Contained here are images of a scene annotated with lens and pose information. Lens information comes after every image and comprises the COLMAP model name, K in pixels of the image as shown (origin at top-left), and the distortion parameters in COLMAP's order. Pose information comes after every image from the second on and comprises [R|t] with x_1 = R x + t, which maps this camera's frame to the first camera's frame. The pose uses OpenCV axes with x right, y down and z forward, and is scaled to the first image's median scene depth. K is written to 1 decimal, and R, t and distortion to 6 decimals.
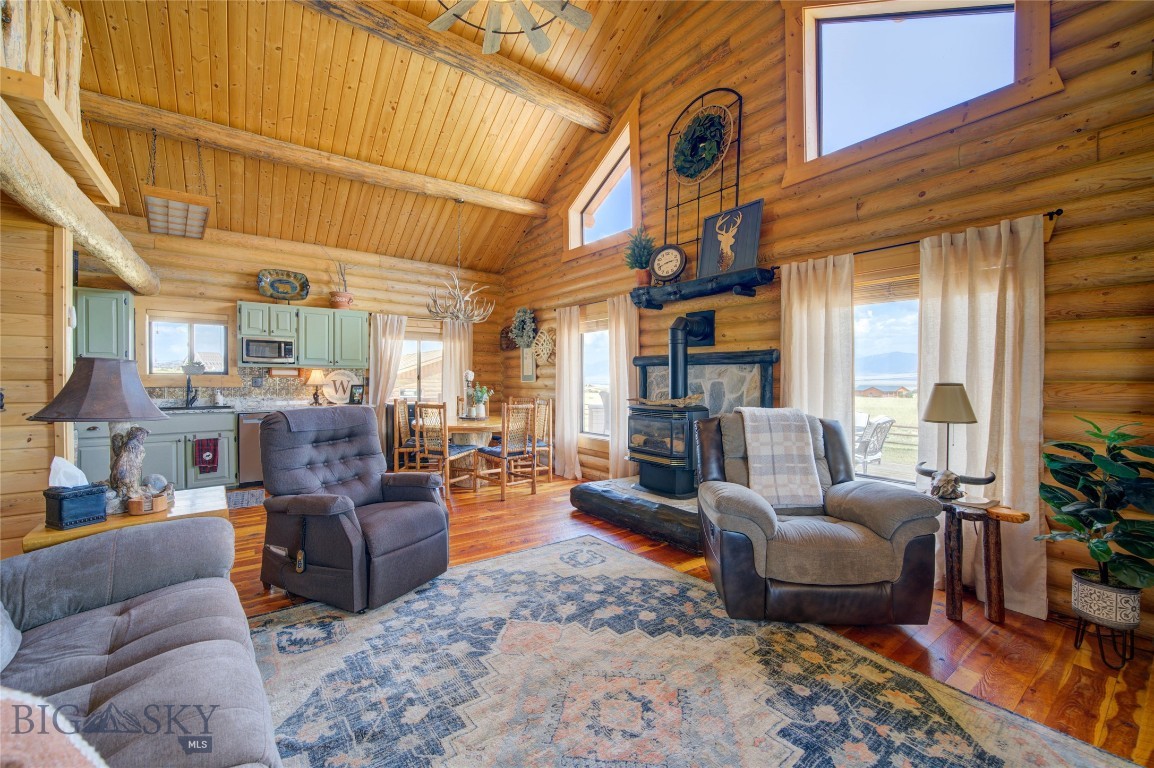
lens RADIAL K [[460.0, 0, 576.1], [0, 460.0, 382.7], [0, 0, 1]] dist [0.000411, 0.000061]
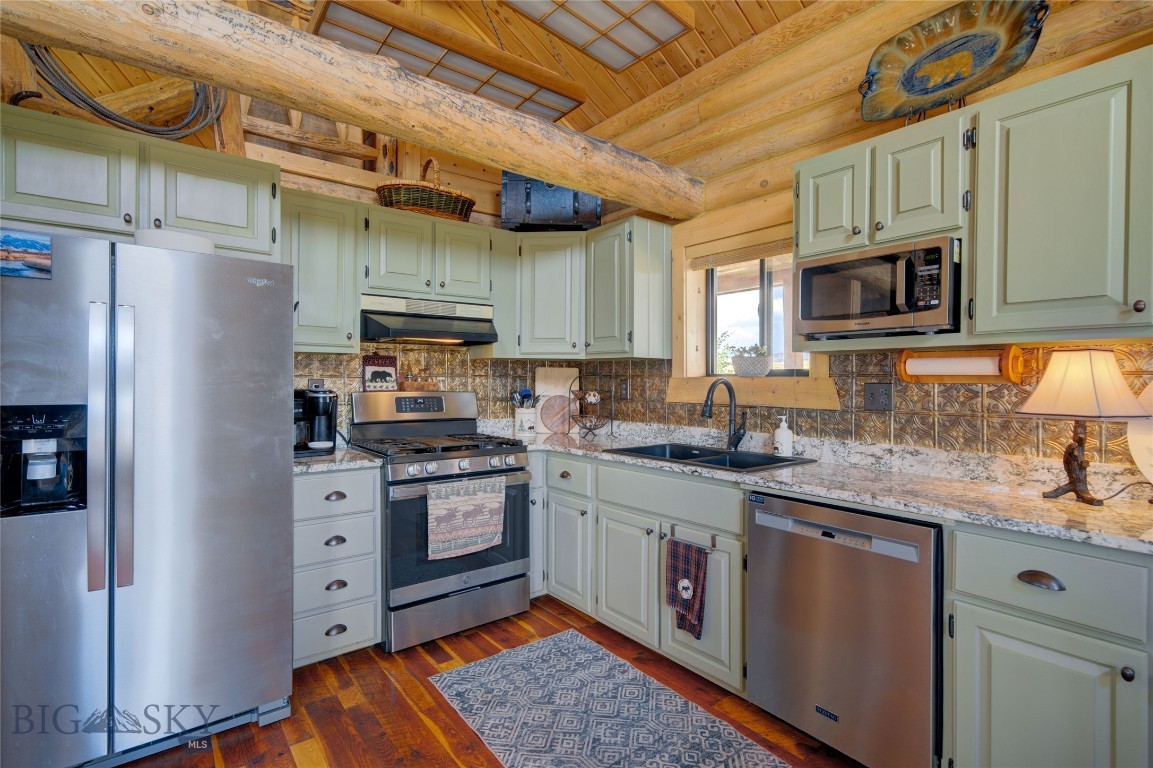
lens RADIAL K [[540.1, 0, 574.5], [0, 540.1, 386.0], [0, 0, 1]] dist [0.021088, 0.000270]
pose [[0.030870, 0.008987, -0.999483, -0.320494], [-0.005441, 0.999946, 0.008823, -0.012479], [0.999509, 0.005166, 0.030917, 0.810274]]
